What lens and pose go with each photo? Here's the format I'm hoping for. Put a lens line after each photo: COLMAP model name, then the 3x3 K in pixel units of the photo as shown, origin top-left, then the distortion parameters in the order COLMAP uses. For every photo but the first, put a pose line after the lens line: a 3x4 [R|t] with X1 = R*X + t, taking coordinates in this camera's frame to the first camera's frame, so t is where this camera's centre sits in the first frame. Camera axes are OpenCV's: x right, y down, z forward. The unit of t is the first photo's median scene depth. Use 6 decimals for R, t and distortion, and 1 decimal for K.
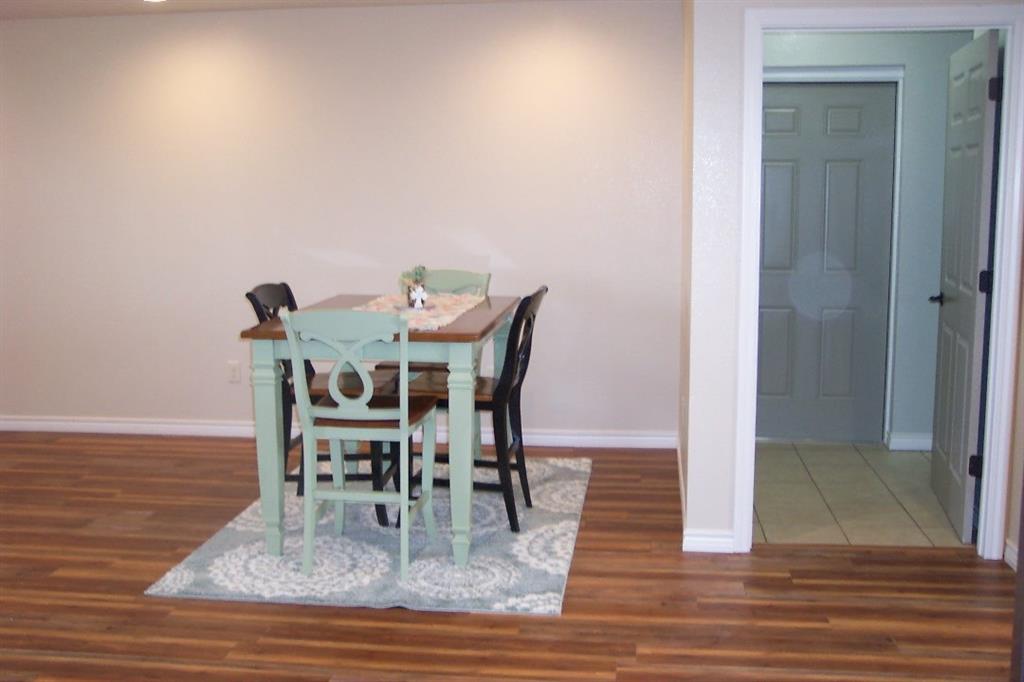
lens RADIAL K [[1136.1, 0, 511.7], [0, 1136.1, 341.5], [0, 0, 1]] dist [0.008474, 0.000000]
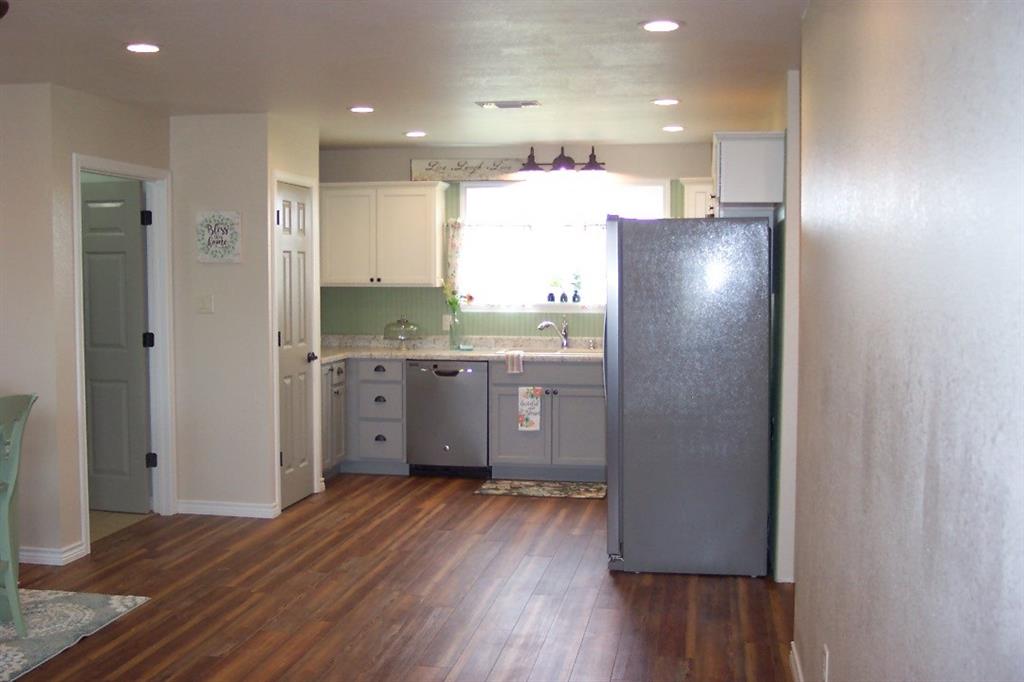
lens RADIAL K [[1136.1, 0, 511.7], [0, 1136.1, 340.2], [0, 0, 1]] dist [0.008474, 0.000000]
pose [[0.053356, -0.063912, 0.996528, -1.275872], [0.136496, 0.989049, 0.056124, -0.080624], [-0.989203, 0.133028, 0.061496, 0.463702]]
